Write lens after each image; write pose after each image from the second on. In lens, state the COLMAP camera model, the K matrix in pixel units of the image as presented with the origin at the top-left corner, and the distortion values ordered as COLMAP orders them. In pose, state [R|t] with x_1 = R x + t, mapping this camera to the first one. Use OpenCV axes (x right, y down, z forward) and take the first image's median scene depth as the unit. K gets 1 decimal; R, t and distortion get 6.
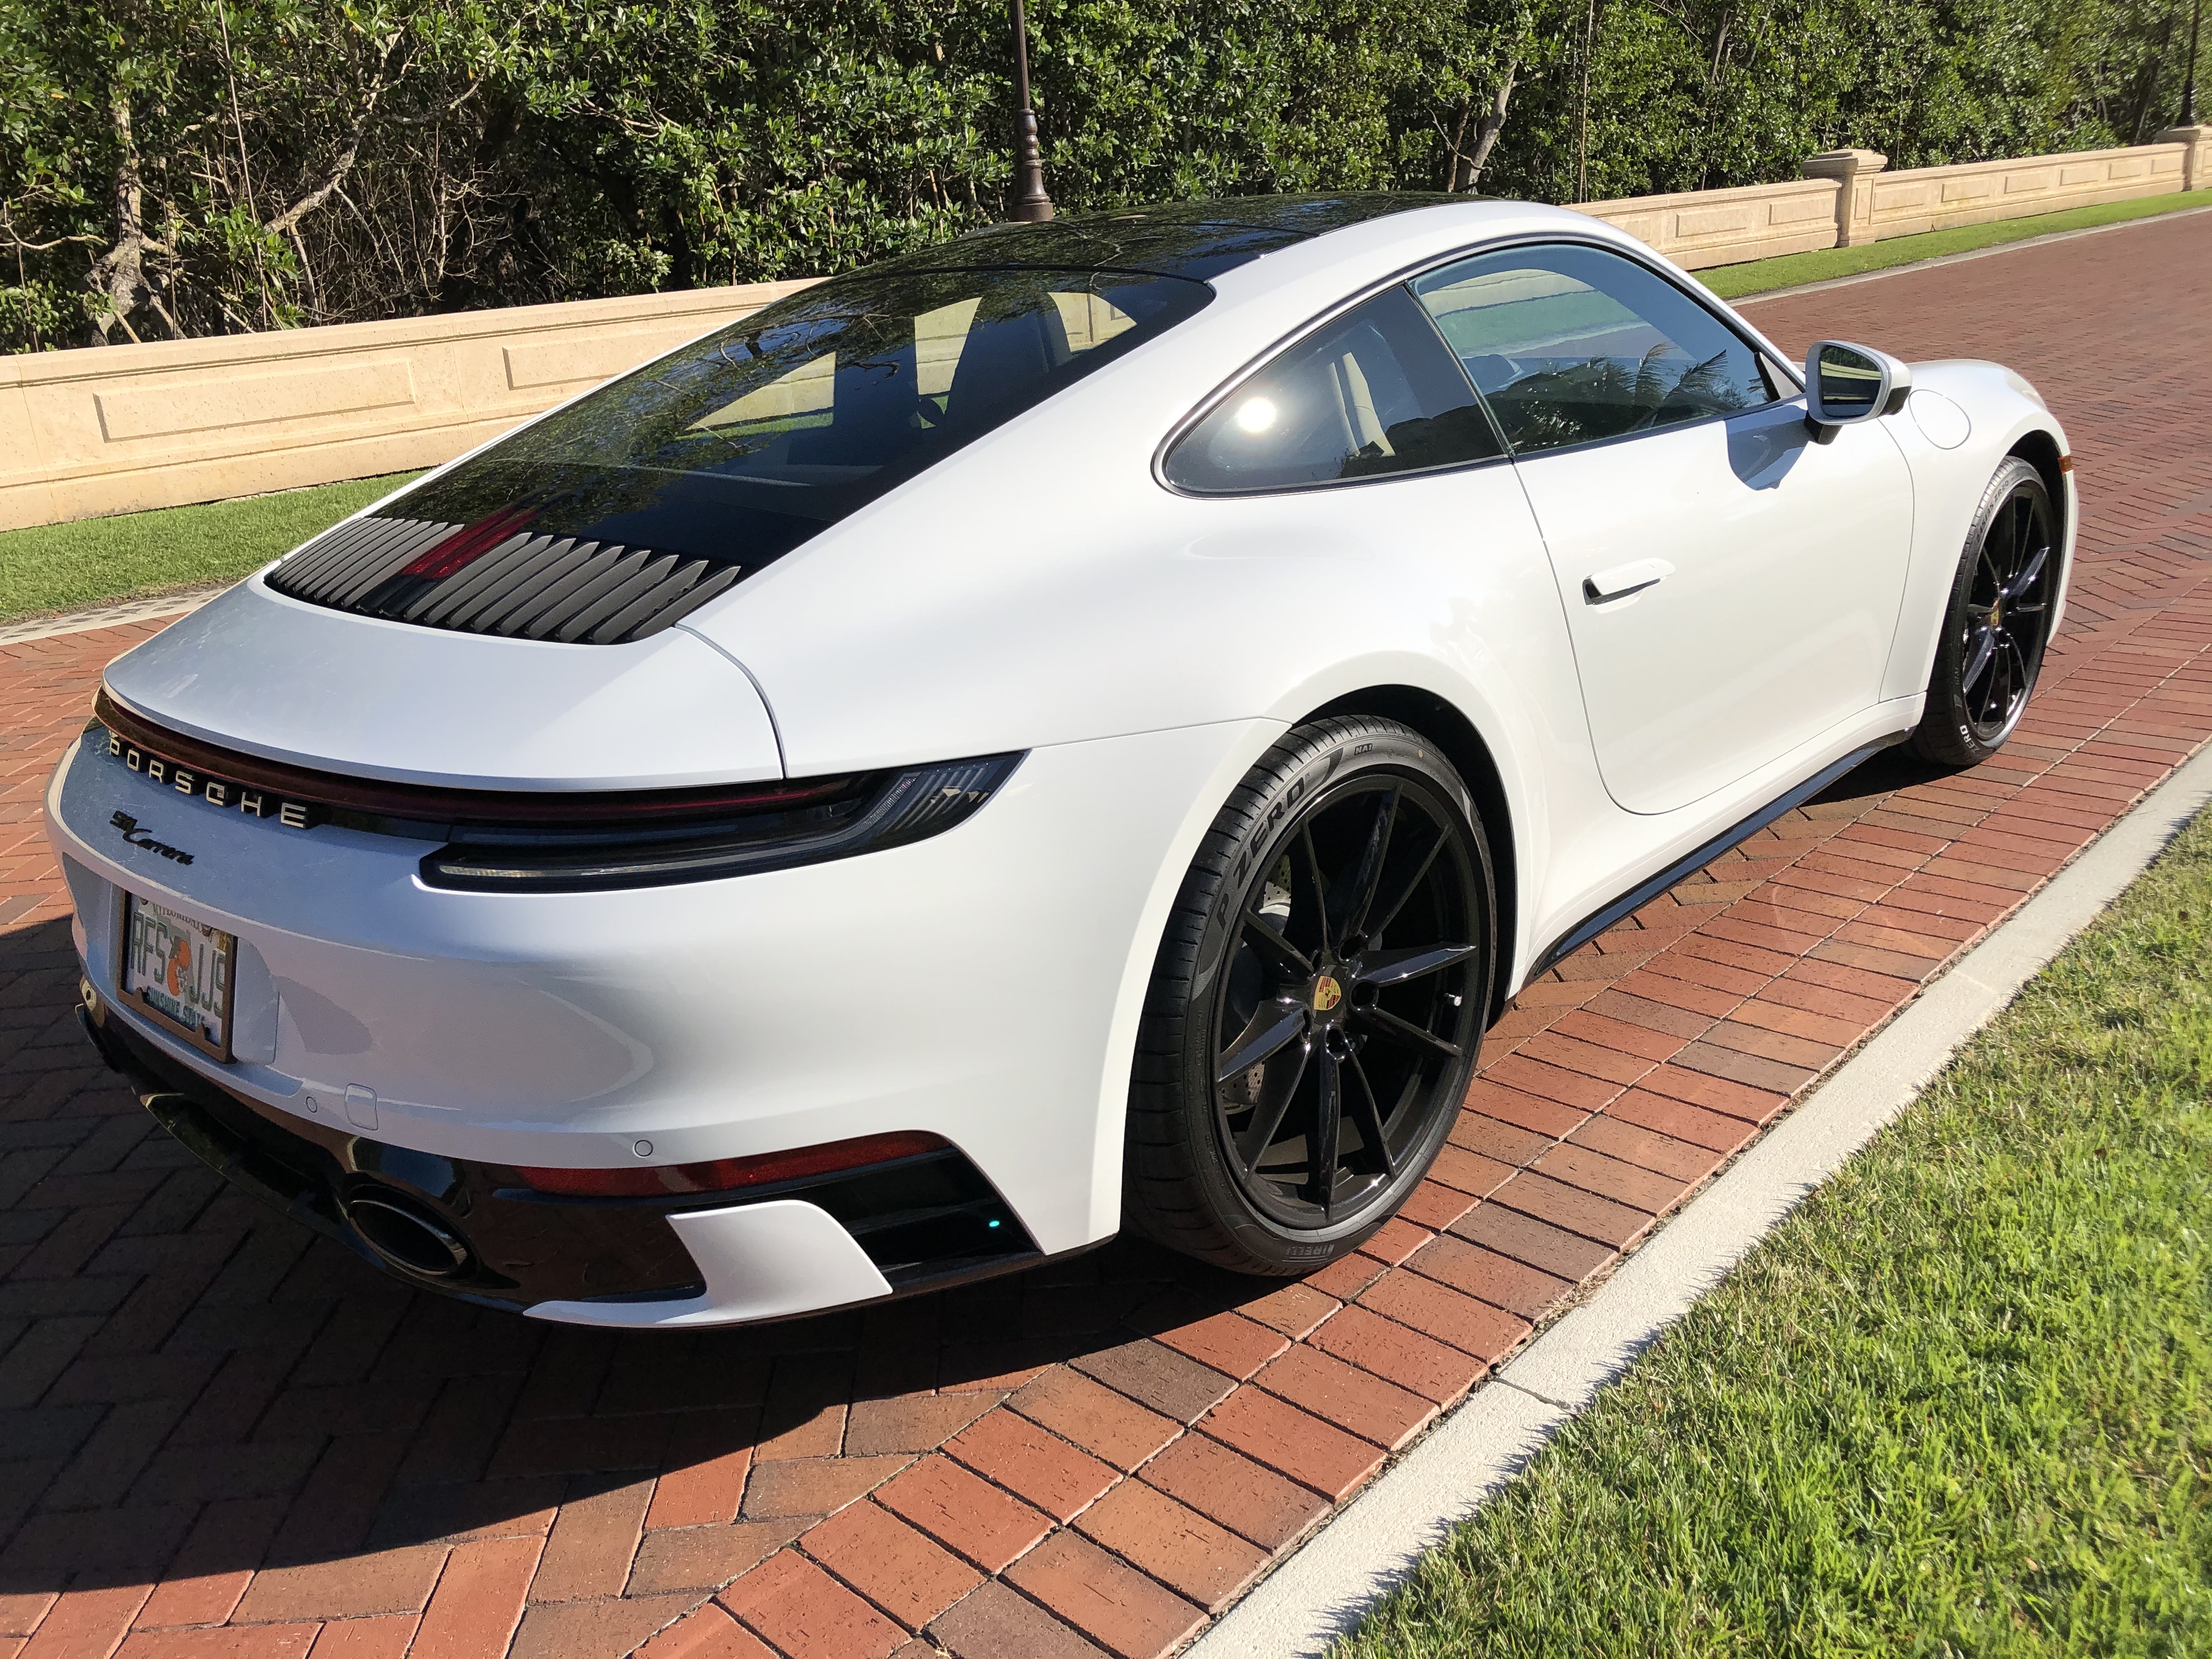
lens RADIAL K [[1806.5, 0, 1106.0], [0, 1806.5, 829.5], [0, 0, 1]] dist [0.022050, 0.005774]
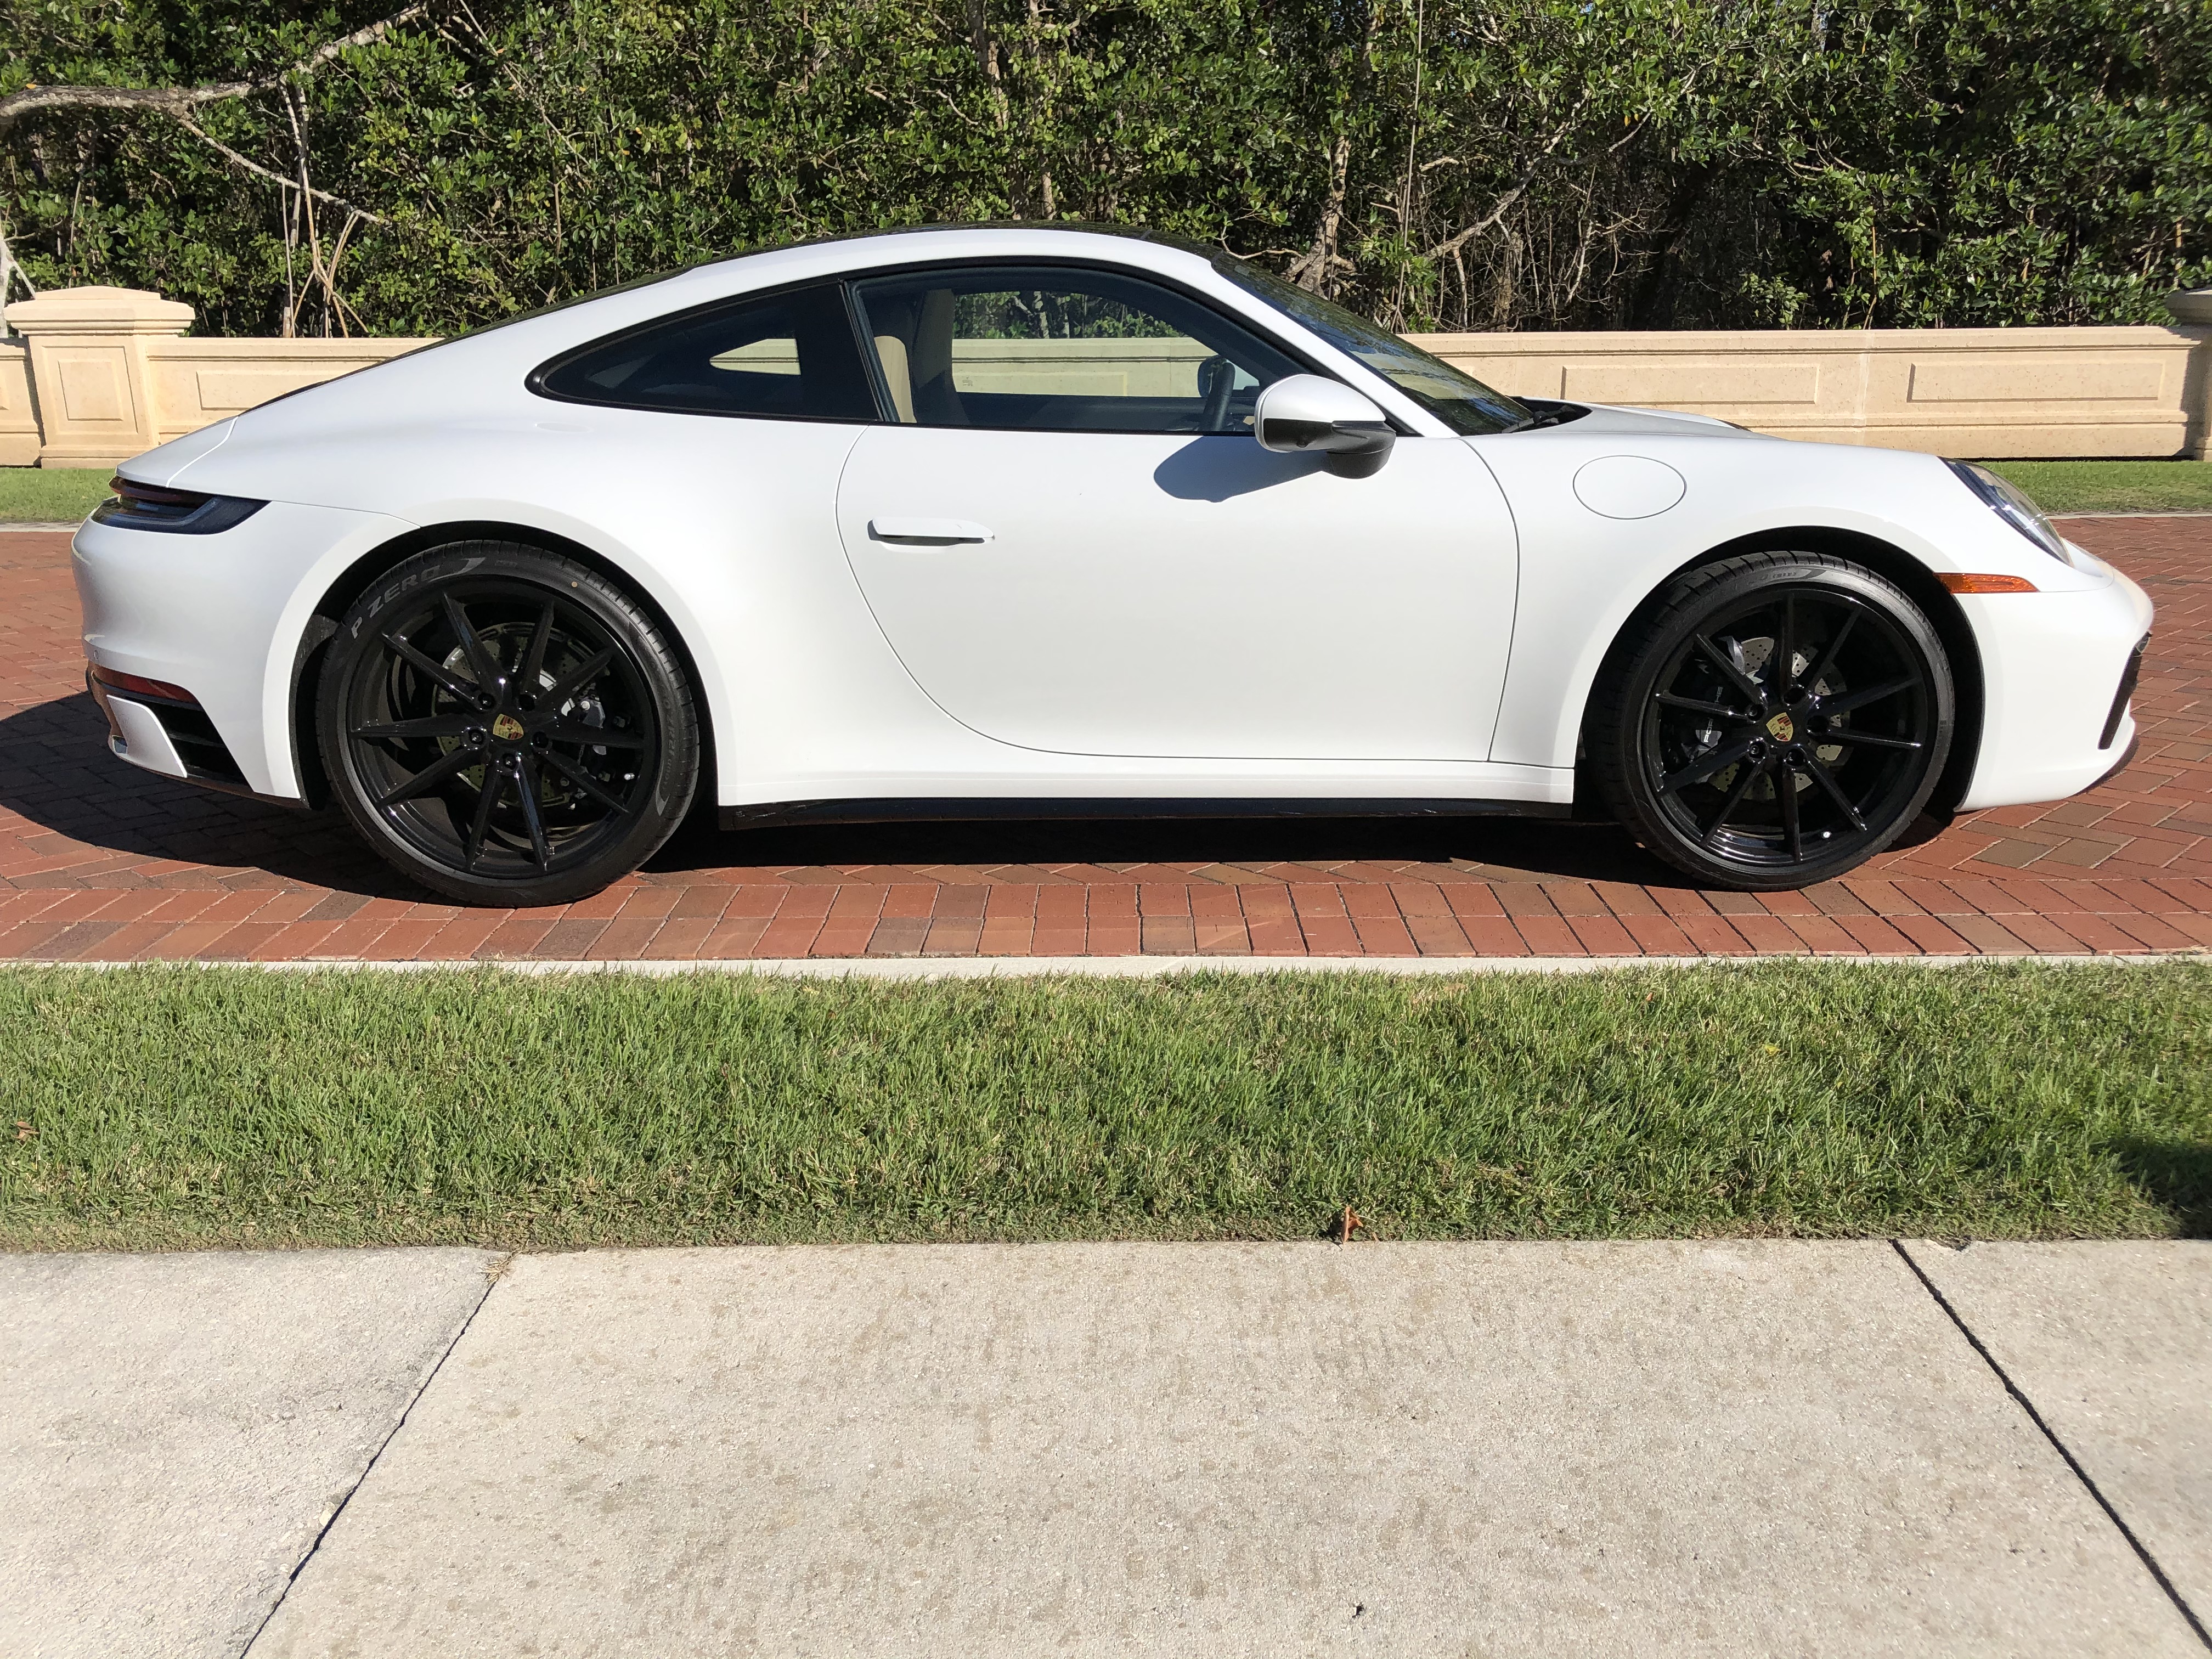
lens RADIAL K [[1806.5, 0, 1106.0], [0, 1806.5, 829.5], [0, 0, 1]] dist [0.022050, 0.005774]
pose [[0.678942, 0.268548, -0.683315, 0.292710], [-0.282133, 0.954673, 0.094866, -0.022002], [0.677819, 0.128377, 0.723934, 0.047940]]
